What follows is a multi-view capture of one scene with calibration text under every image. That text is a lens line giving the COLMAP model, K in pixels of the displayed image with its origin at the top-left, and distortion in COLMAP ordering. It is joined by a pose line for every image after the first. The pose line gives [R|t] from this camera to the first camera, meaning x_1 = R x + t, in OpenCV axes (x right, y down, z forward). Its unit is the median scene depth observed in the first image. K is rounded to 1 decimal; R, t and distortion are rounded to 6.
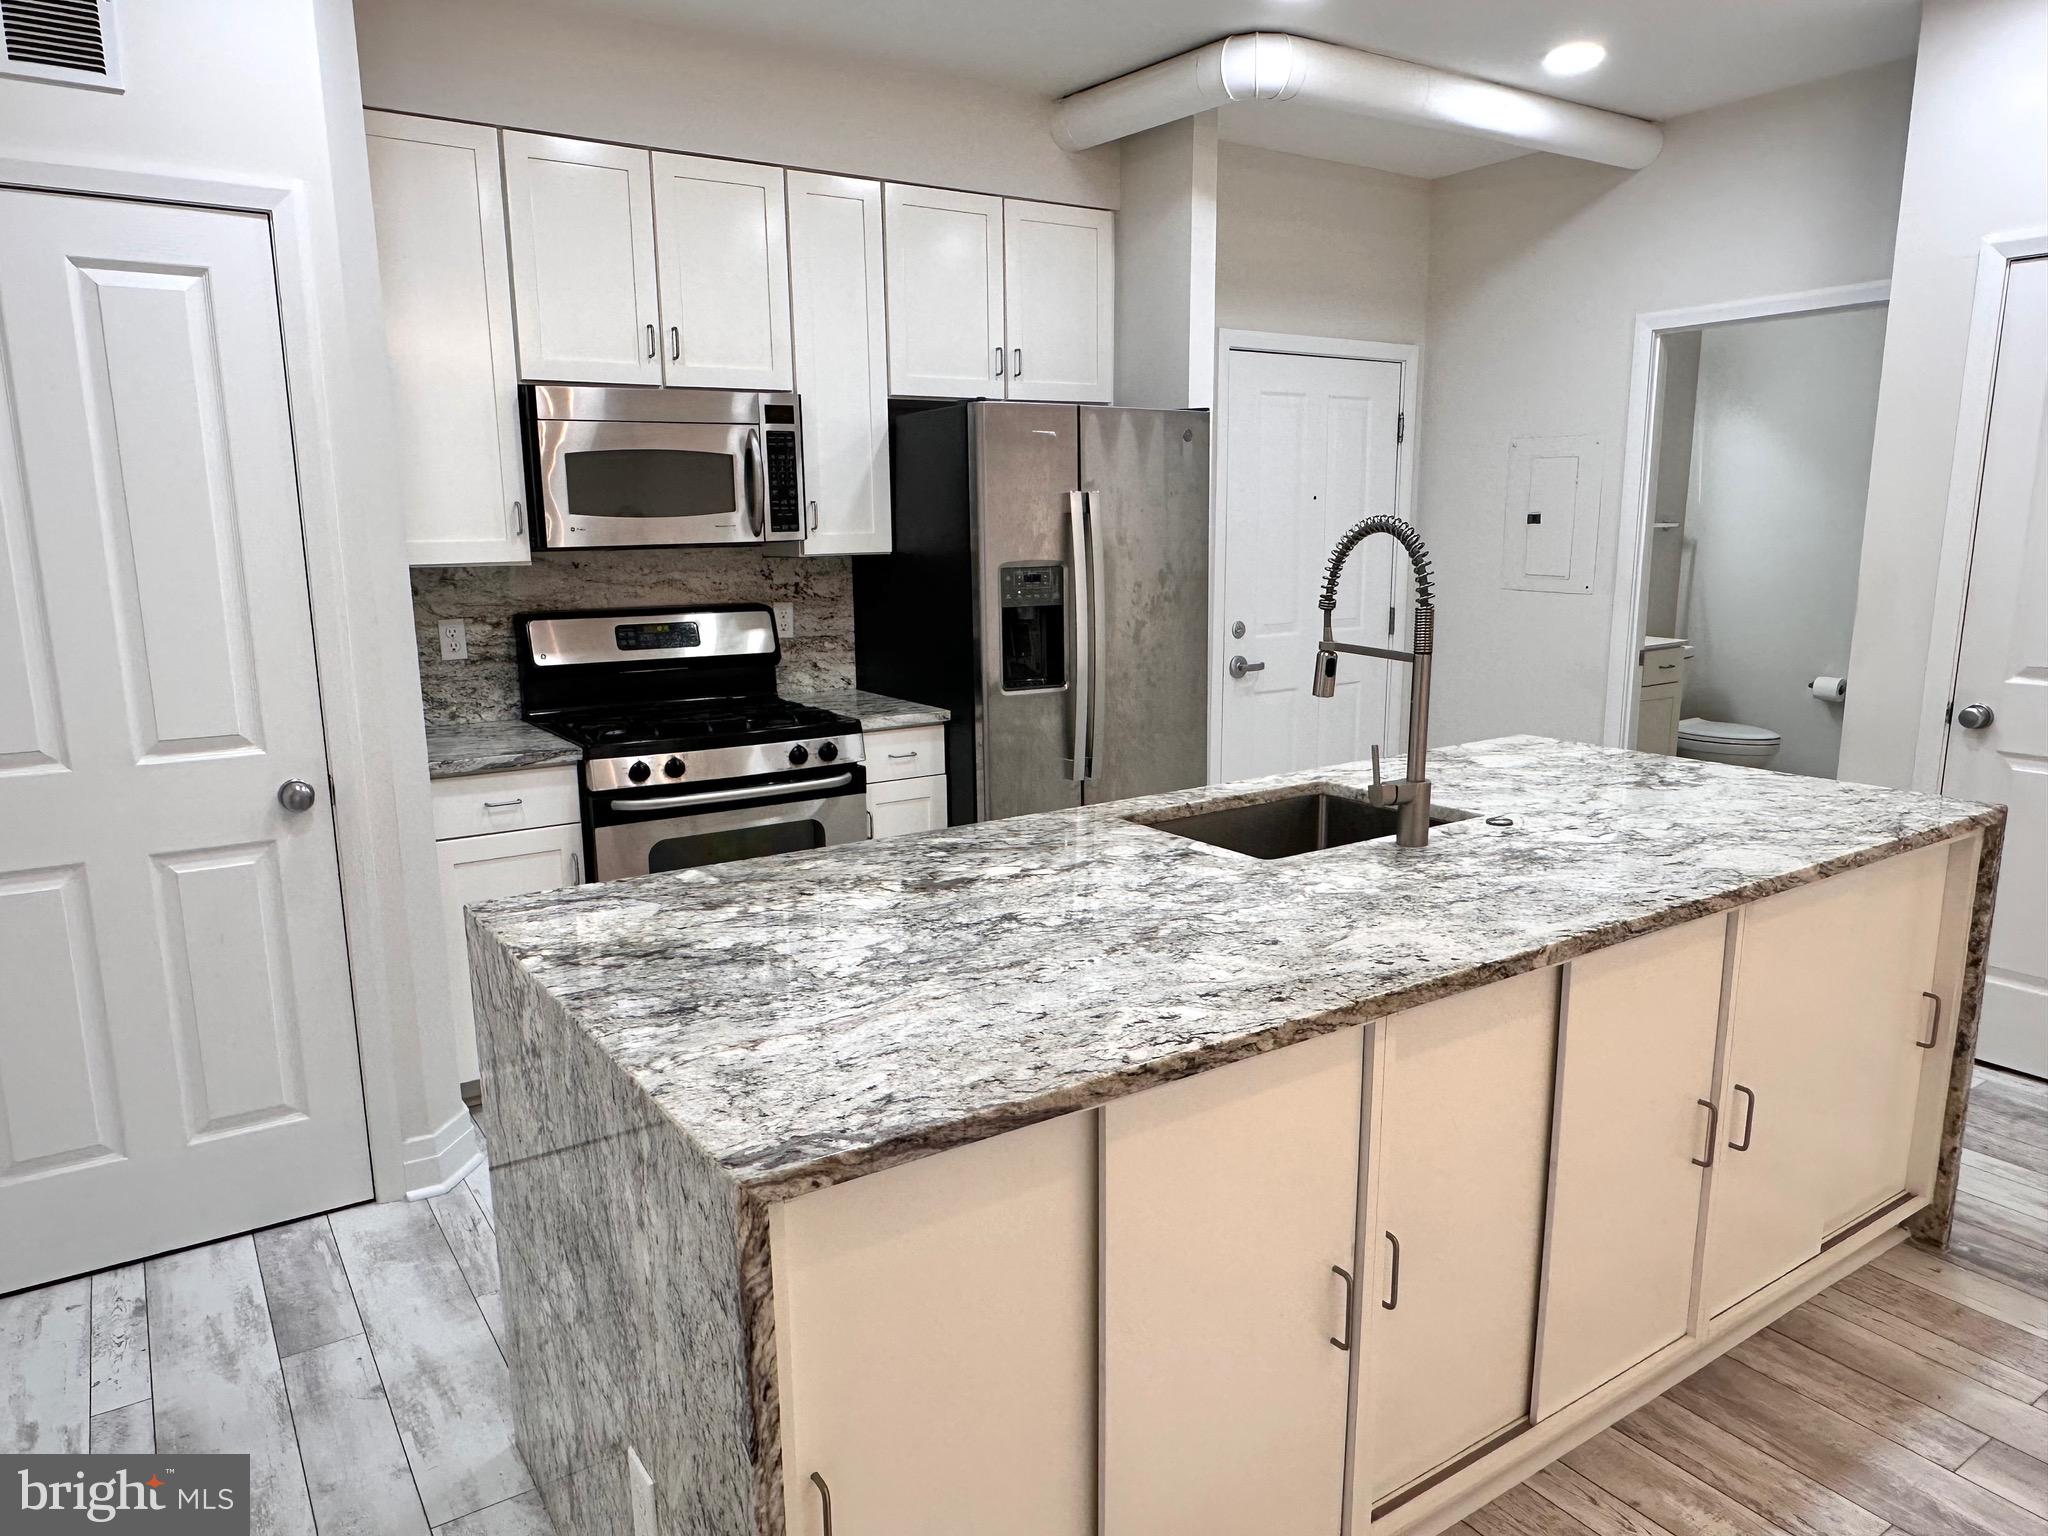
lens RADIAL K [[1345.3, 0, 1020.1], [0, 1345.3, 779.4], [0, 0, 1]] dist [0.006289, -0.009953]
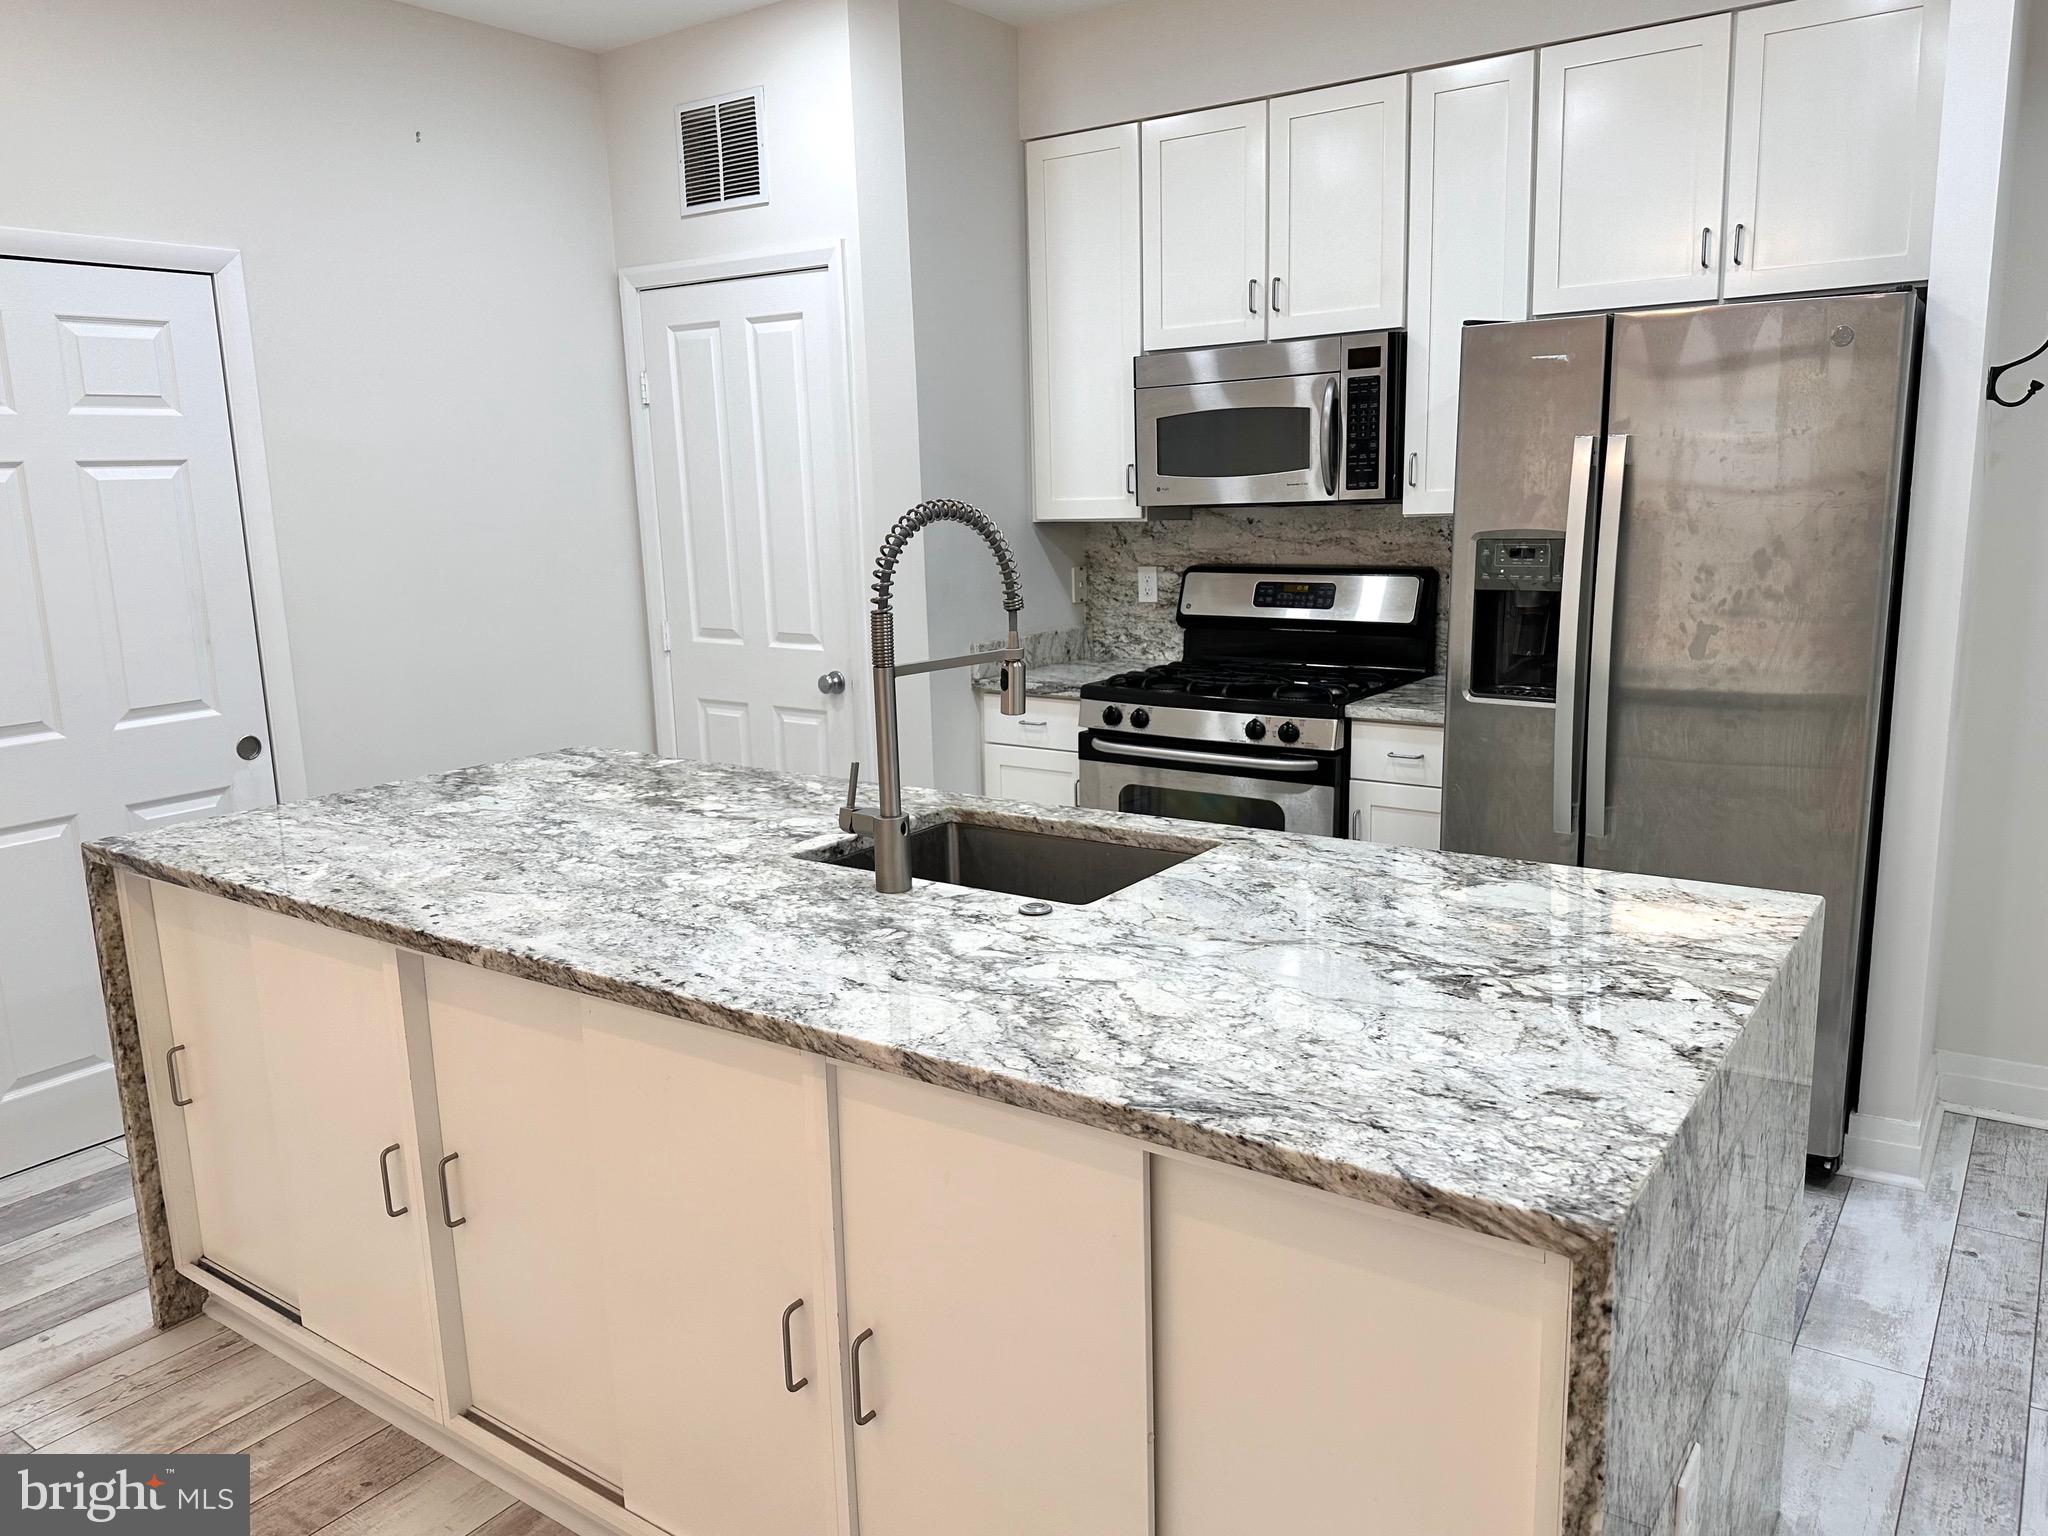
lens RADIAL K [[1493.1, 0, 1023.6], [0, 1493.1, 762.3], [0, 0, 1]] dist [0.069813, -0.087206]
pose [[0.357452, 0.175487, -0.917296, 0.744208], [-0.158089, 0.979384, 0.125761, -0.102194], [0.920454, 0.100061, 0.377825, 0.459875]]
